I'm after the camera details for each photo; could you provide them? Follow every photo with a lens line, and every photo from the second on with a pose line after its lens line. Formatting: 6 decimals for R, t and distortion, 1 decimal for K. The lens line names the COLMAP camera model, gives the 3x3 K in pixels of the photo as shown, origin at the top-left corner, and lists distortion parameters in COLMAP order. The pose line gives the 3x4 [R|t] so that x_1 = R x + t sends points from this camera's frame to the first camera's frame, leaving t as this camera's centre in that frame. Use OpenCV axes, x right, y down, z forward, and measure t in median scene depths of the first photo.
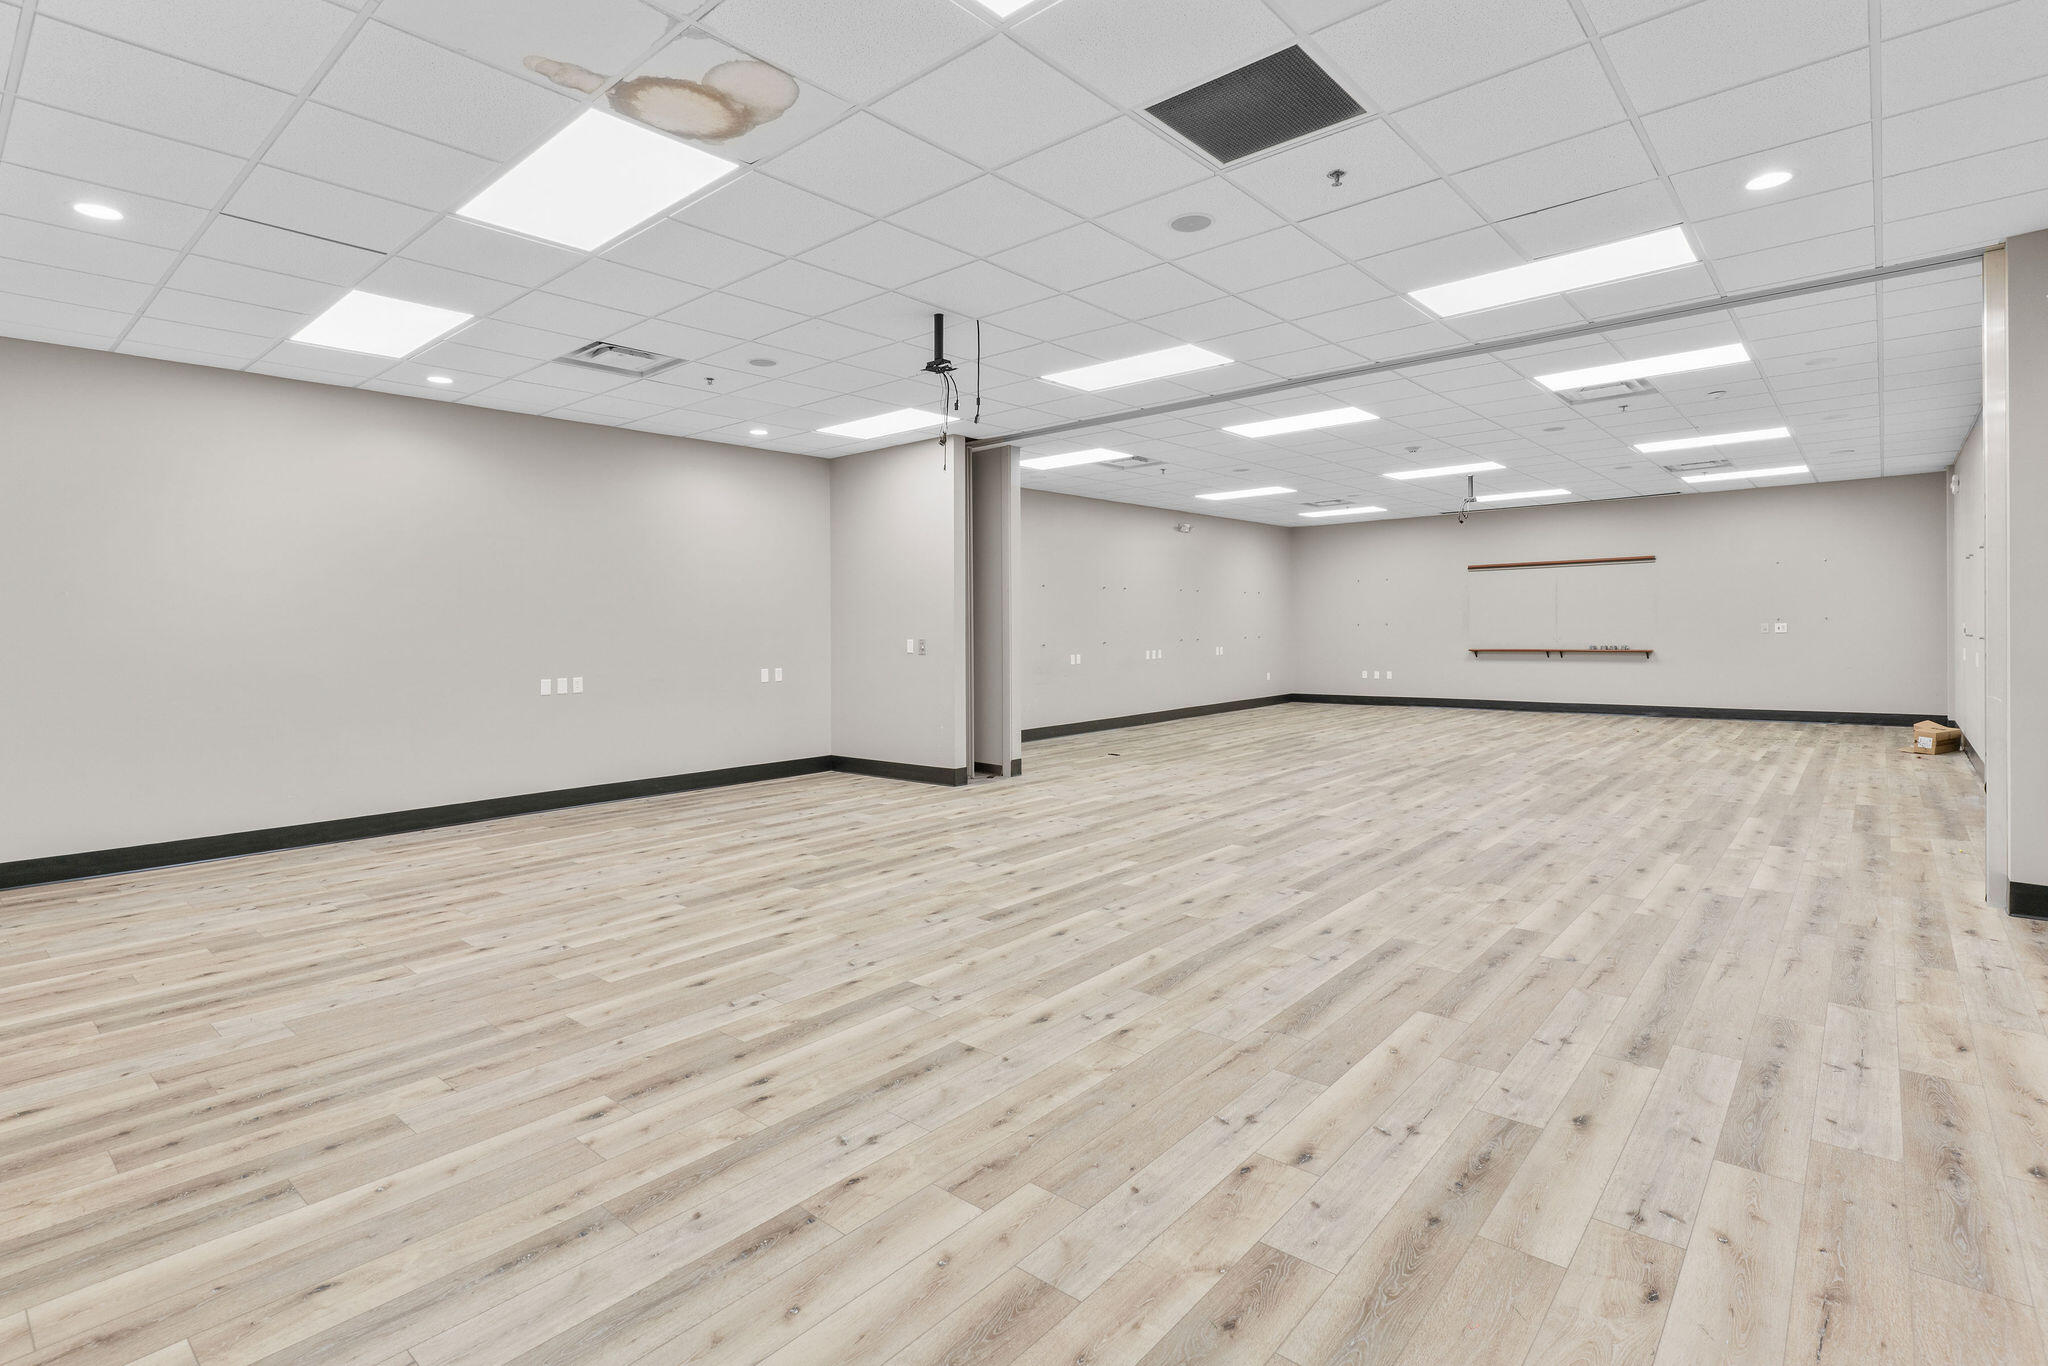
lens RADIAL K [[990.9, 0, 1030.2], [0, 990.9, 625.5], [0, 0, 1]] dist [0.002709, 0.000467]
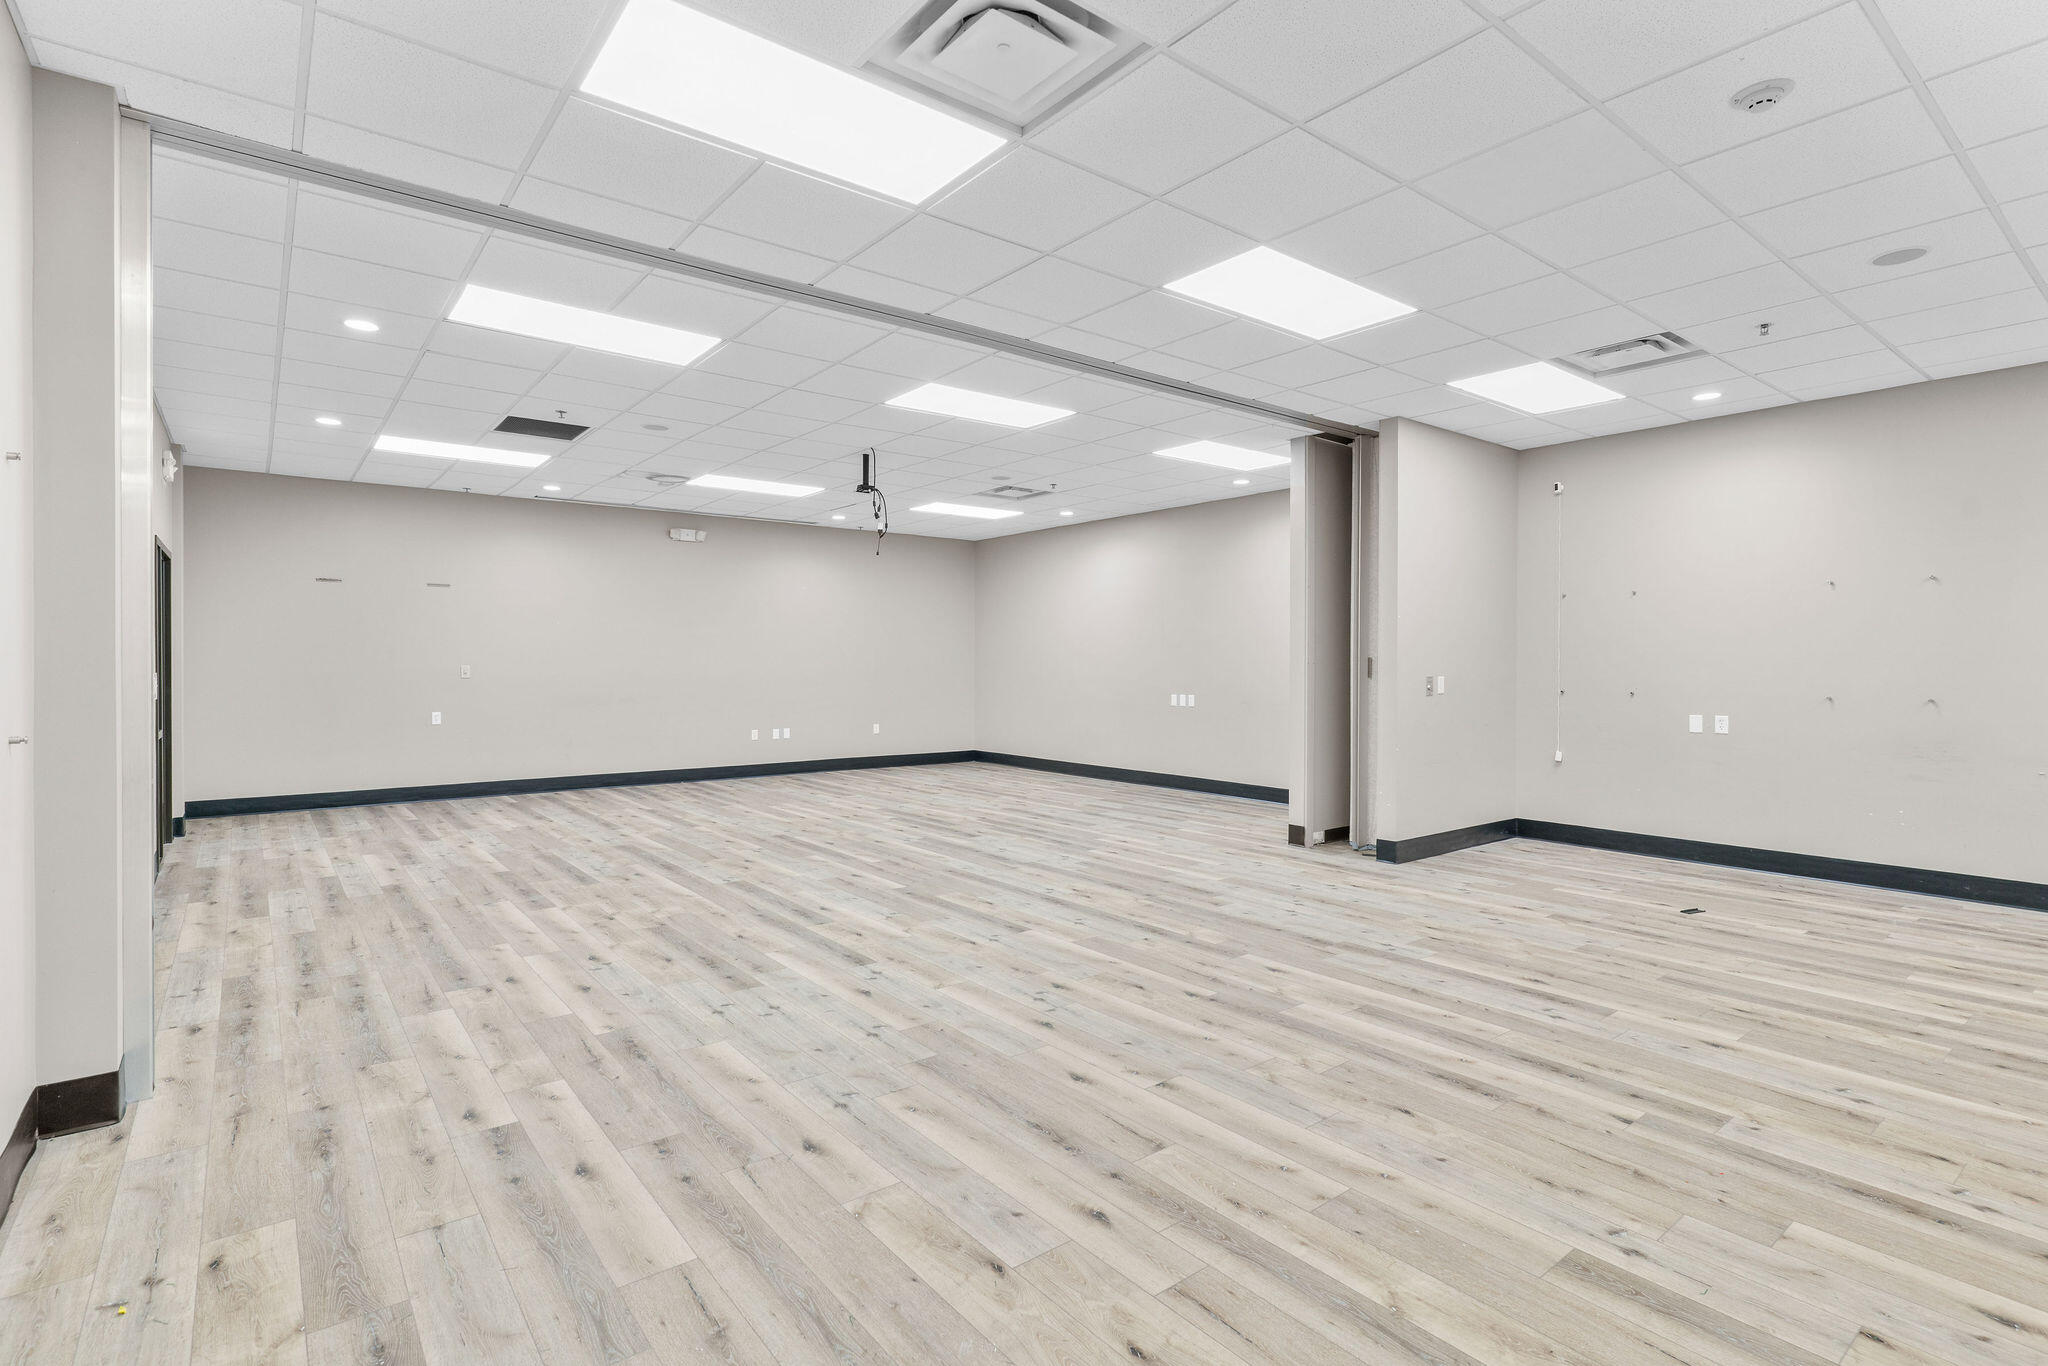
lens RADIAL K [[981.0, 0, 1006.7], [0, 981.0, 653.5], [0, 0, 1]] dist [0.003059, -0.000443]
pose [[-0.202594, 0.005585, -0.979247, 1.173776], [0.003105, 0.999982, 0.005061, -0.015708], [0.979258, -0.002015, -0.202608, 1.336383]]
